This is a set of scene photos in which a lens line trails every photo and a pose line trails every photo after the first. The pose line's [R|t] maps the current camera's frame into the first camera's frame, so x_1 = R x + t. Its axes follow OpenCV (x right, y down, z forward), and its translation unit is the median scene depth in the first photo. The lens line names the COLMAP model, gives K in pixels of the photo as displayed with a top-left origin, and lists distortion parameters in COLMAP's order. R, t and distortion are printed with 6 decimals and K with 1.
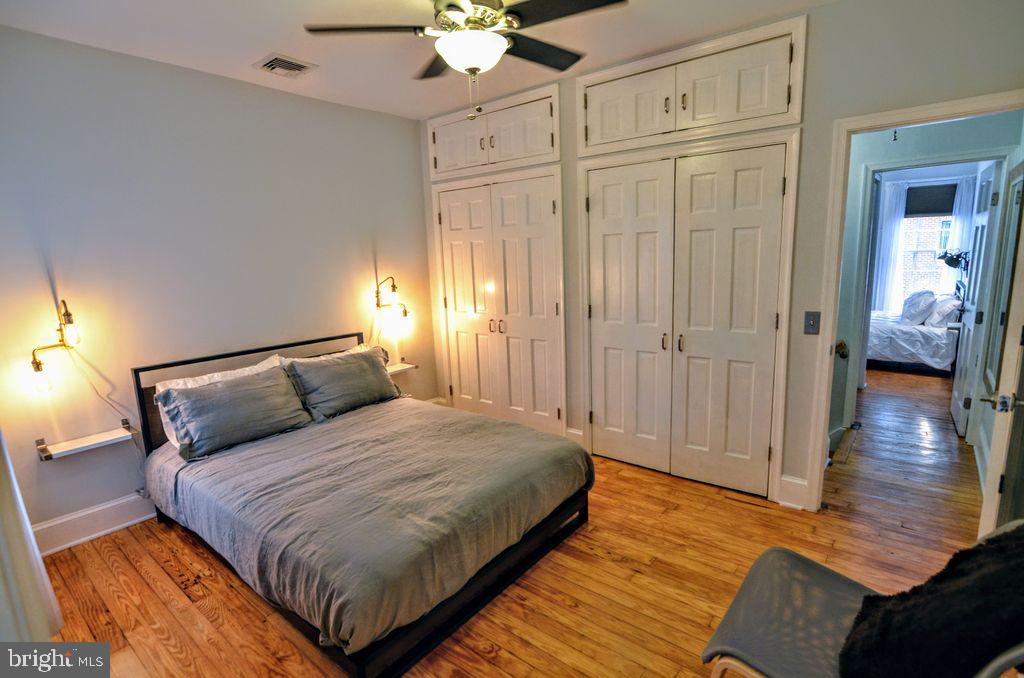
lens RADIAL K [[503.5, 0, 514.1], [0, 503.5, 343.7], [0, 0, 1]] dist [-0.011321, 0.003634]
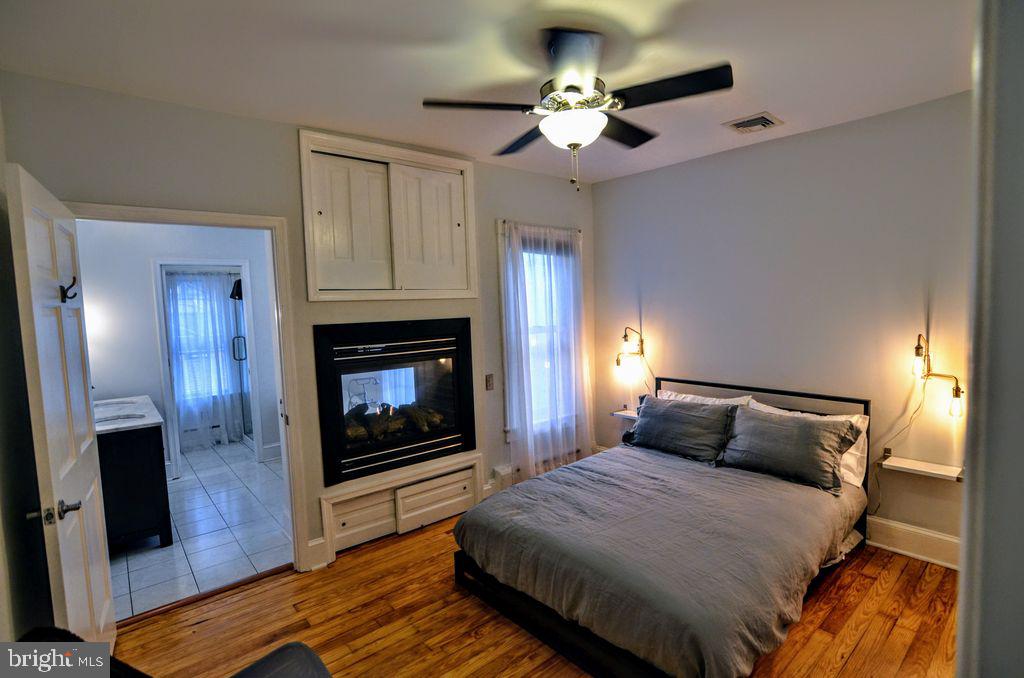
lens RADIAL K [[503.5, 0, 513.3], [0, 503.5, 341.3], [0, 0, 1]] dist [-0.011321, 0.003634]
pose [[-0.170764, 0.106526, -0.979536, 0.711488], [-0.147165, 0.980230, 0.132257, -0.179191], [0.974260, 0.166738, -0.151711, 0.767254]]
